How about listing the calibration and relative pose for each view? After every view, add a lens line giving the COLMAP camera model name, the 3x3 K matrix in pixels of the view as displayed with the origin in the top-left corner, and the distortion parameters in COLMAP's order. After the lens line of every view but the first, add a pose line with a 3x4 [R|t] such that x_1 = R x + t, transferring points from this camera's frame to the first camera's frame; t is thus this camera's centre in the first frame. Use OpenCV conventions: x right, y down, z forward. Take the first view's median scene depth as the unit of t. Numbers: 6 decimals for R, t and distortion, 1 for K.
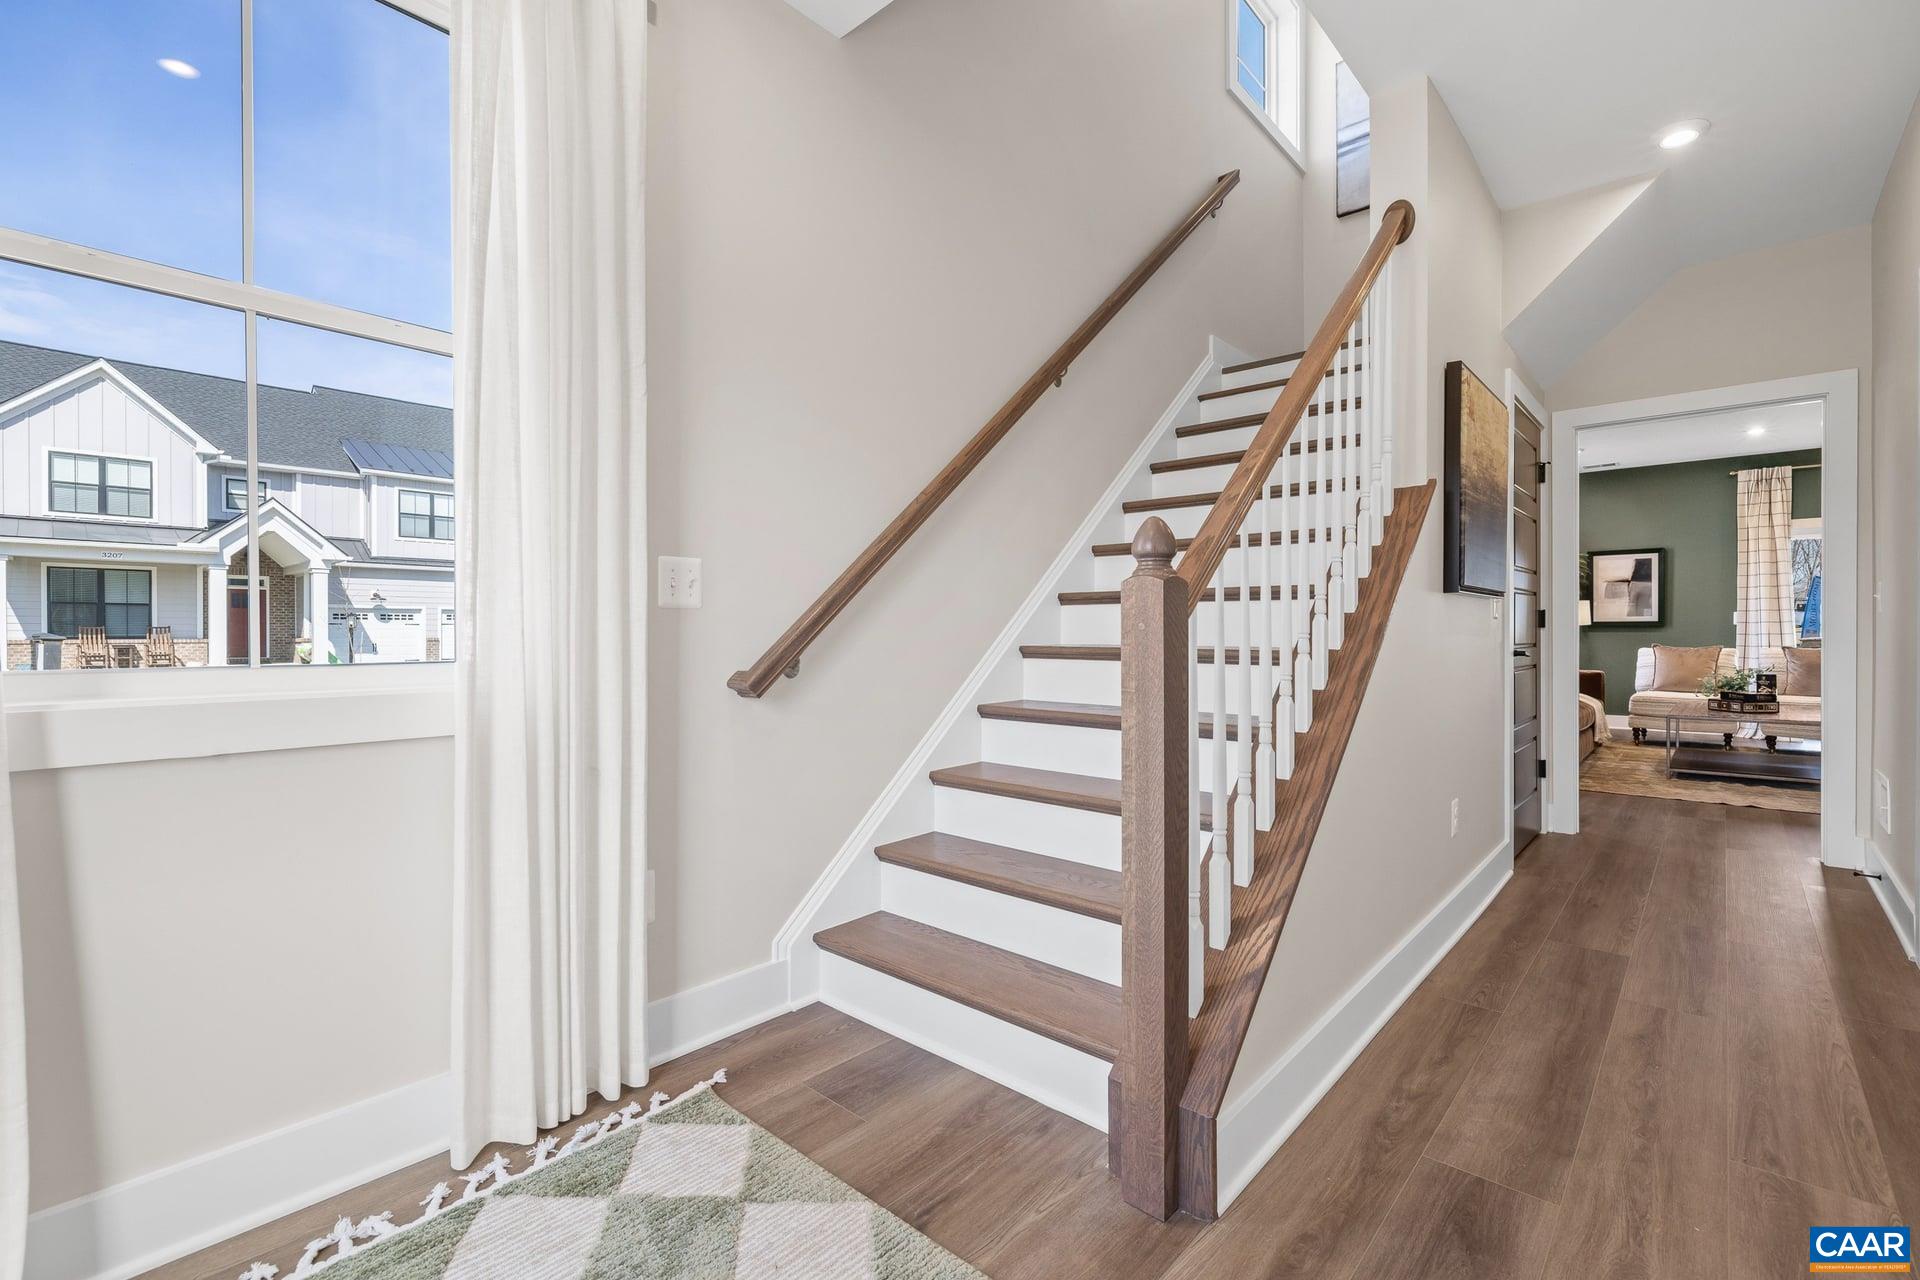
lens RADIAL K [[834.1, 0, 978.5], [0, 834.1, 643.2], [0, 0, 1]] dist [0.001707, 0.000018]
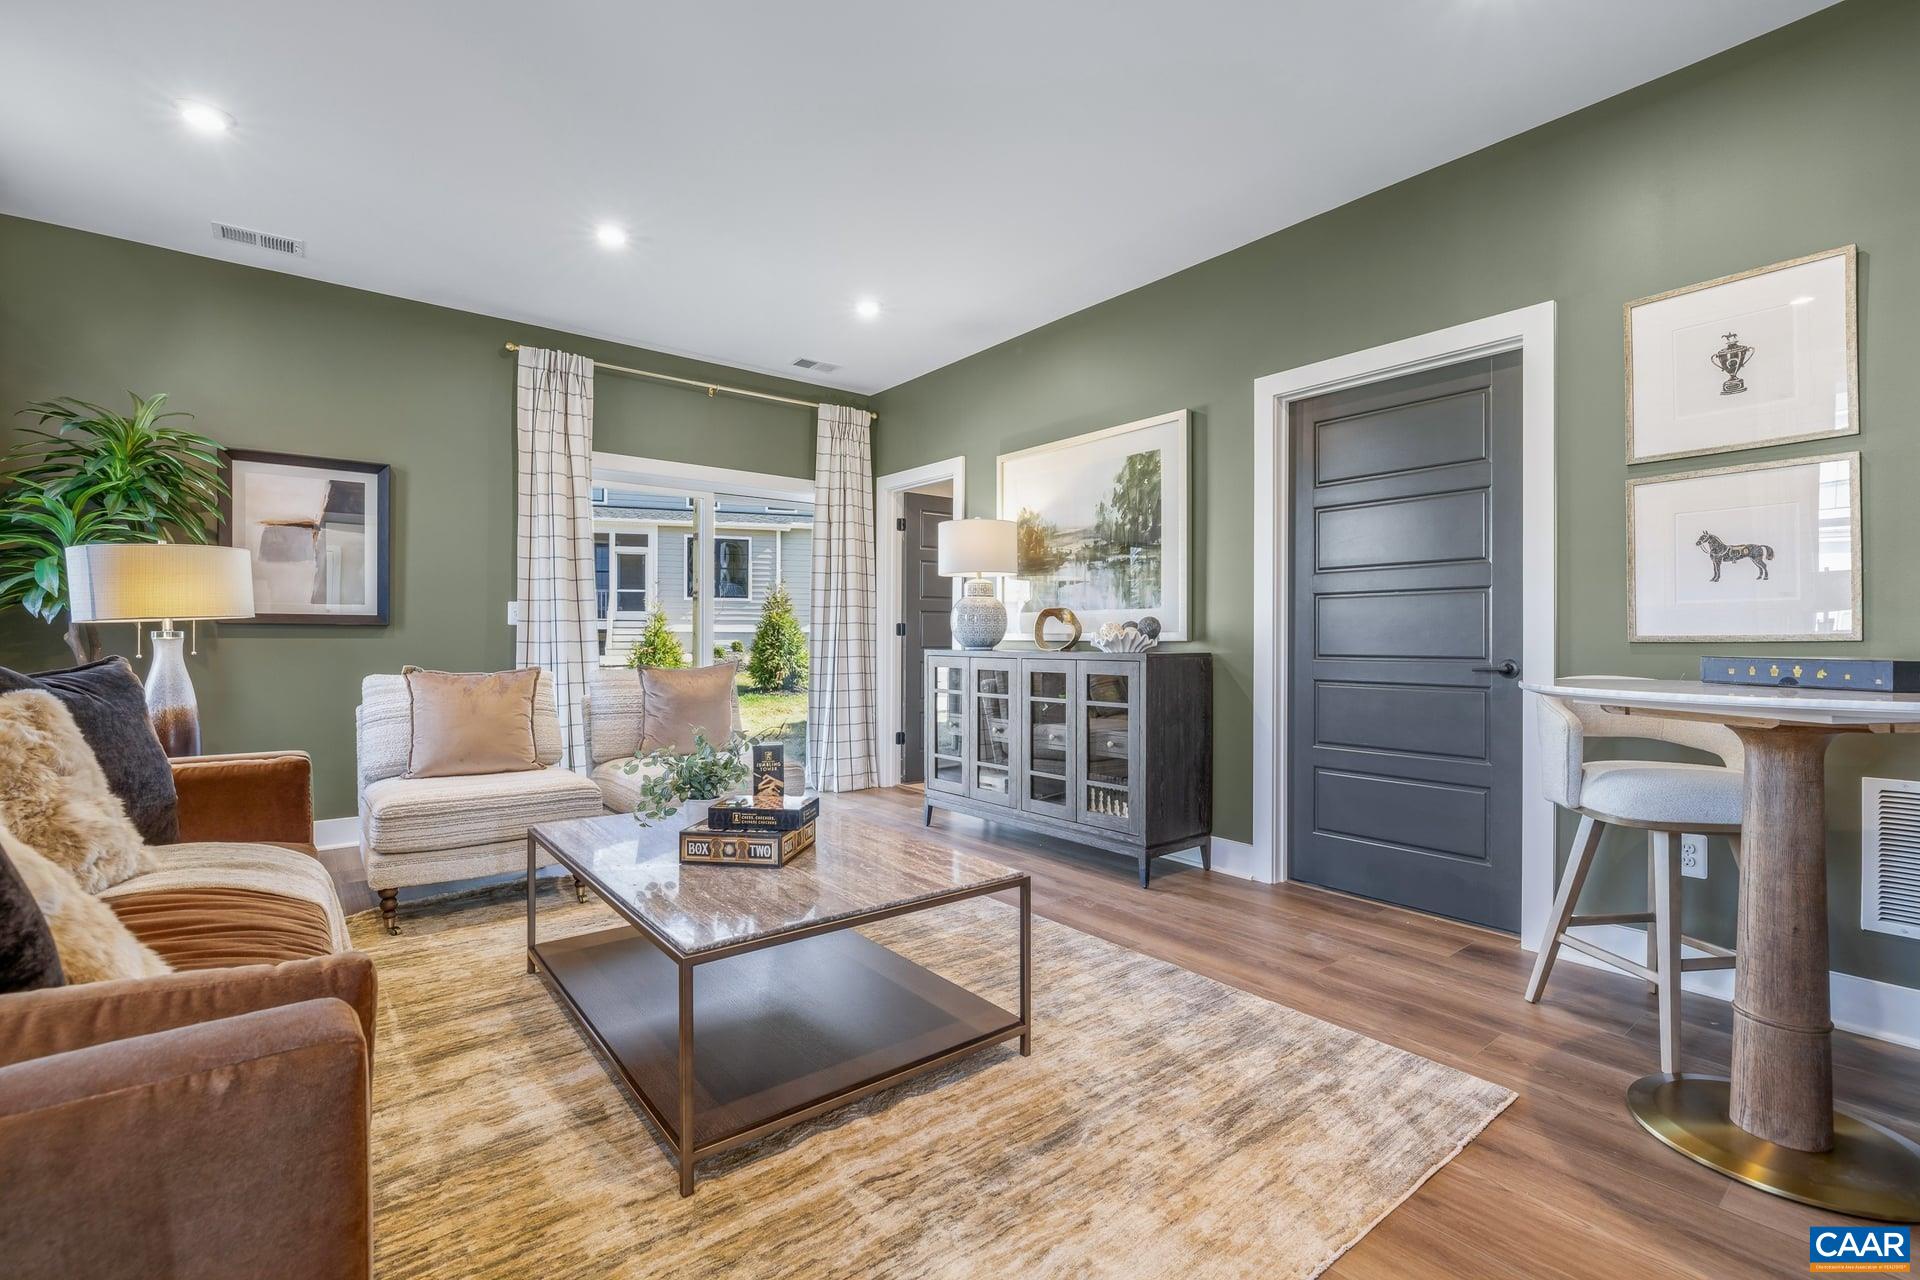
lens RADIAL K [[842.4, 0, 962.6], [0, 842.4, 635.8], [0, 0, 1]] dist [0.000510, -0.000067]
pose [[0.166267, 0.009806, 0.986032, 0.413437], [0.002789, 0.999942, -0.010415, -0.008546], [-0.986077, 0.004482, 0.166230, 0.621567]]
